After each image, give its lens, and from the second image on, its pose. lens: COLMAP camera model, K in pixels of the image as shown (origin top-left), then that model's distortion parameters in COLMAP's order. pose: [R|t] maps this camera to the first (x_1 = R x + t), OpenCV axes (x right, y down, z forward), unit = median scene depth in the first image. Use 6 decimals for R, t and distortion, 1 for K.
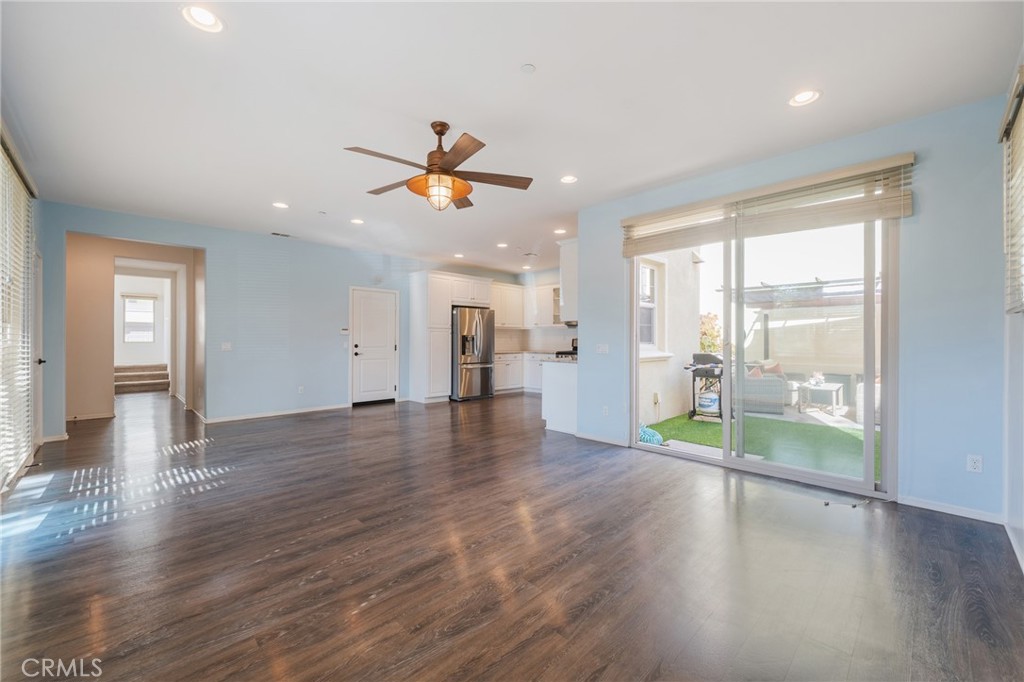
lens RADIAL K [[415.0, 0, 514.3], [0, 415.0, 336.5], [0, 0, 1]] dist [-0.003419, -0.001407]
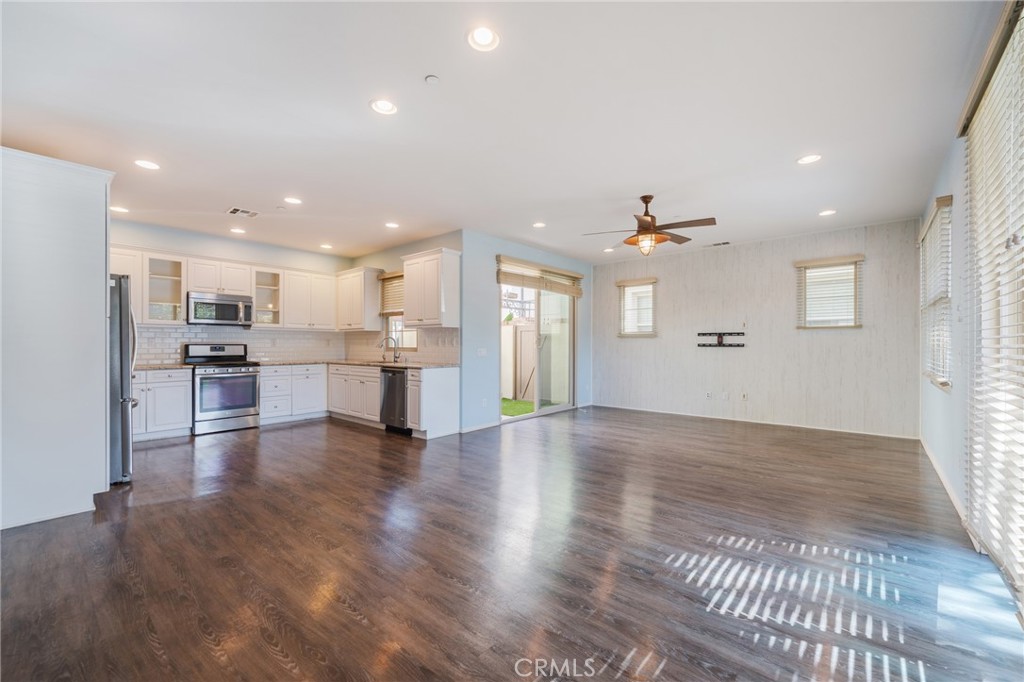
lens RADIAL K [[415.0, 0, 513.8], [0, 415.0, 342.5], [0, 0, 1]] dist [-0.003419, -0.001407]
pose [[-0.082598, 0.003648, 0.996576, -1.693530], [-0.004847, 0.999980, -0.004062, 0.008086], [-0.996571, -0.005165, -0.082578, 1.690393]]
